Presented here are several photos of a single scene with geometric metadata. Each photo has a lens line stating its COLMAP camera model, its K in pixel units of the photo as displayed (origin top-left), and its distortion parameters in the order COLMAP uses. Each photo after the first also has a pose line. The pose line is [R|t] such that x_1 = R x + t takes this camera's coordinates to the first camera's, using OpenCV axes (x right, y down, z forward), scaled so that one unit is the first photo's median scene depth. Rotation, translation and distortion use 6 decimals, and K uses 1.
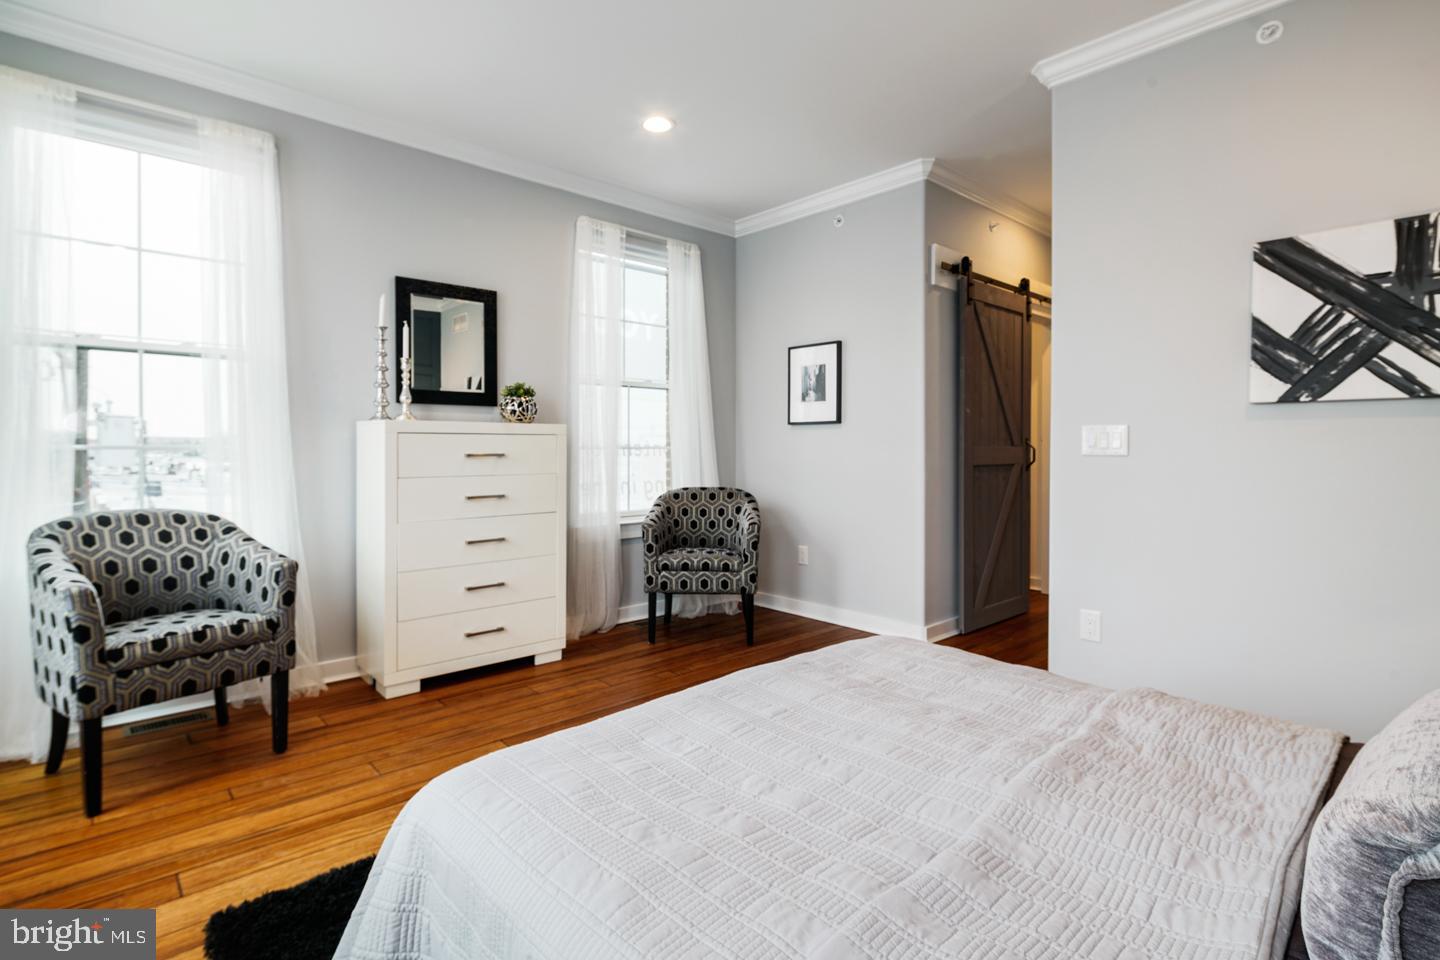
lens RADIAL K [[703.2, 0, 719.4], [0, 703.2, 442.7], [0, 0, 1]] dist [-0.000020, -0.000163]
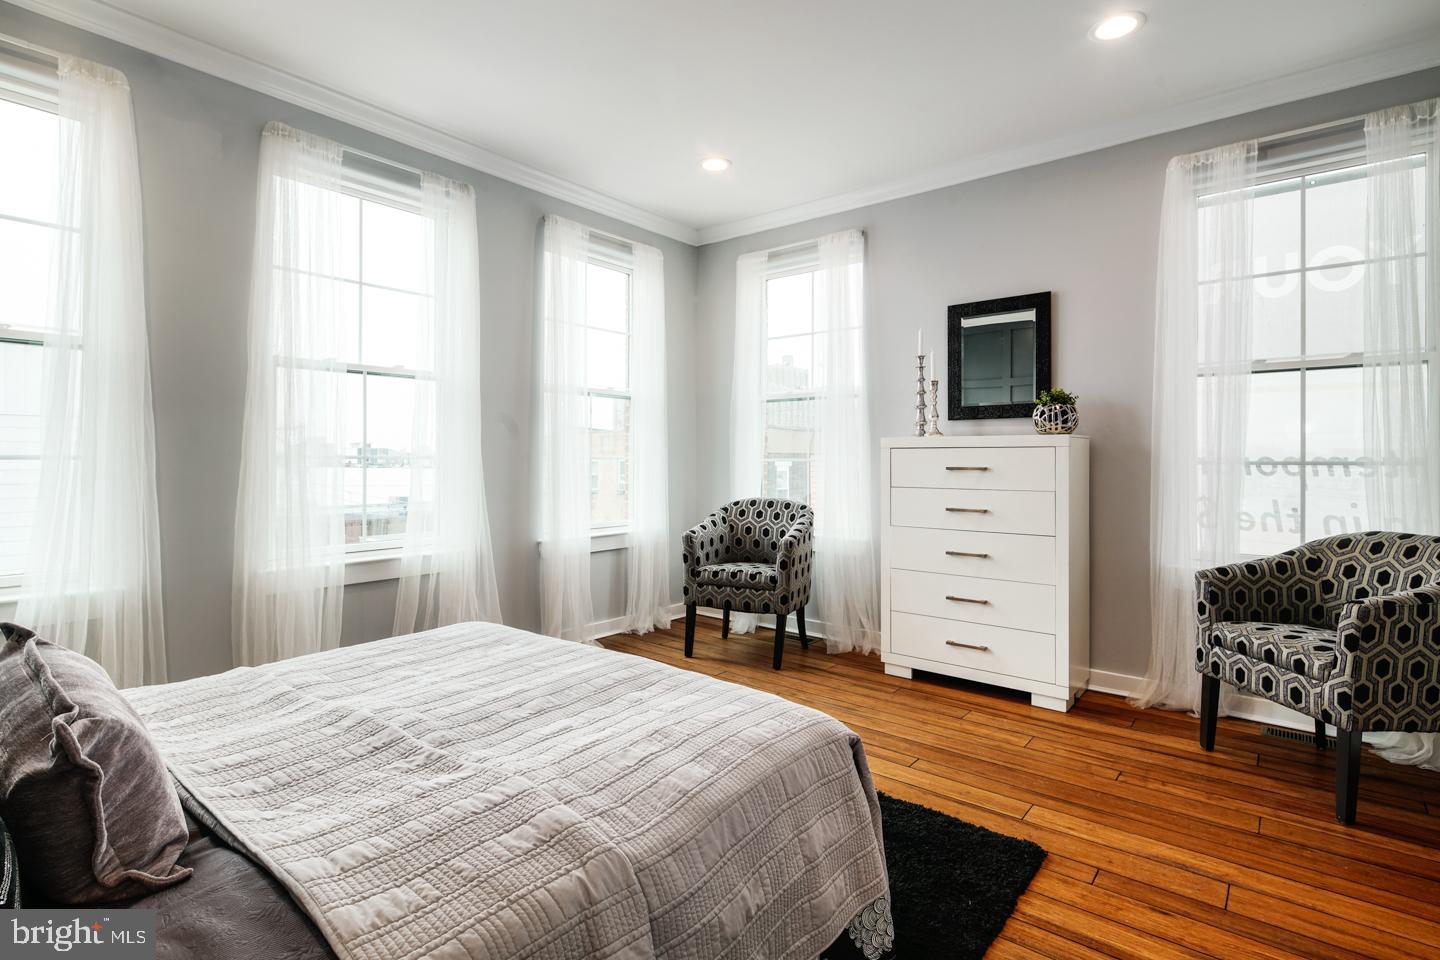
lens RADIAL K [[697.7, 0, 718.8], [0, 697.7, 453.1], [0, 0, 1]] dist [0.000117, 0.000010]
pose [[0.145655, -0.011952, -0.989263, 0.514538], [-0.000978, 0.999925, -0.012224, 0.007134], [0.989335, 0.002748, 0.145632, 0.436374]]
